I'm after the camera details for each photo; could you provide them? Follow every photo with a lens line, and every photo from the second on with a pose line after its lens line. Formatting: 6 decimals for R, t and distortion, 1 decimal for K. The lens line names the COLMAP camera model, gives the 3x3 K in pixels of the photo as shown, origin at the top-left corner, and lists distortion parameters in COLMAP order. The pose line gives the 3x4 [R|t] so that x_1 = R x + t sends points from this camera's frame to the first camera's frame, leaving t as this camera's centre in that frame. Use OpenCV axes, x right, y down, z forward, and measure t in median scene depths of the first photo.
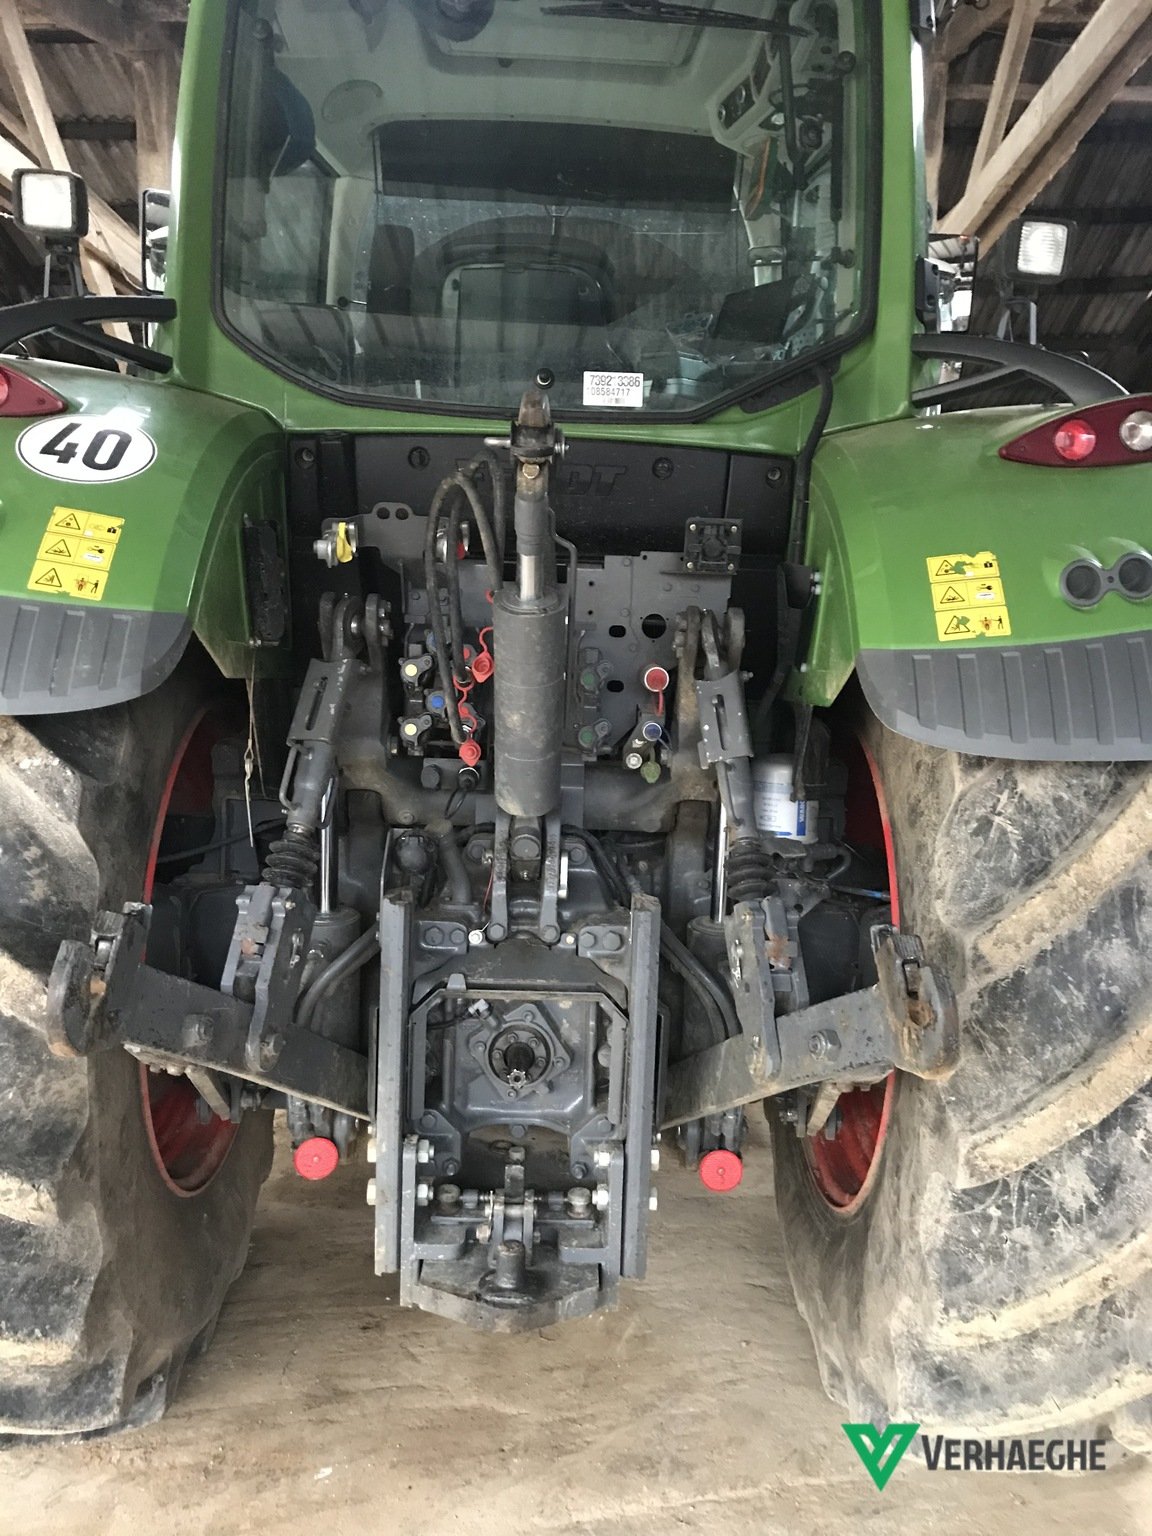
lens RADIAL K [[1275.9, 0, 580.1], [0, 1275.9, 771.7], [0, 0, 1]] dist [-0.018952, 0.084626]
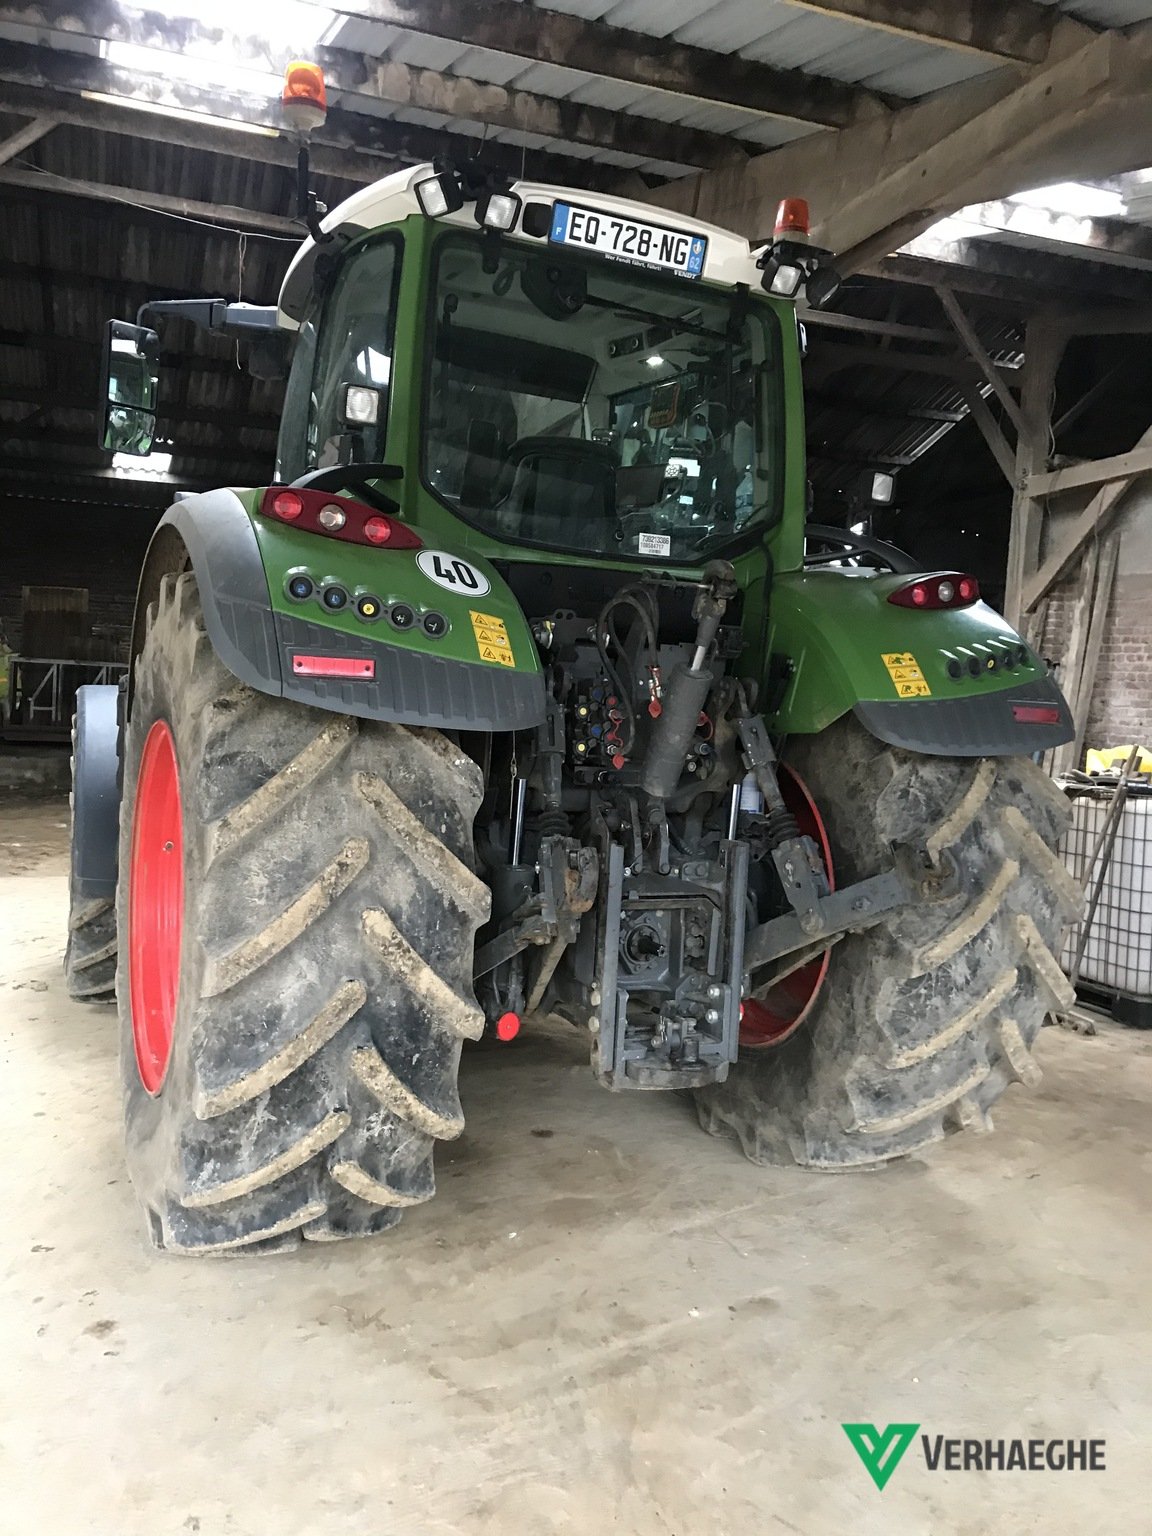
lens RADIAL K [[1275.9, 0, 572.3], [0, 1275.9, 765.7], [0, 0, 1]] dist [-0.018952, 0.084626]
pose [[0.910743, -0.007026, 0.412913, -0.953883], [0.029717, 0.998378, -0.048557, 0.080677], [-0.411902, 0.056494, 0.909475, -0.558908]]
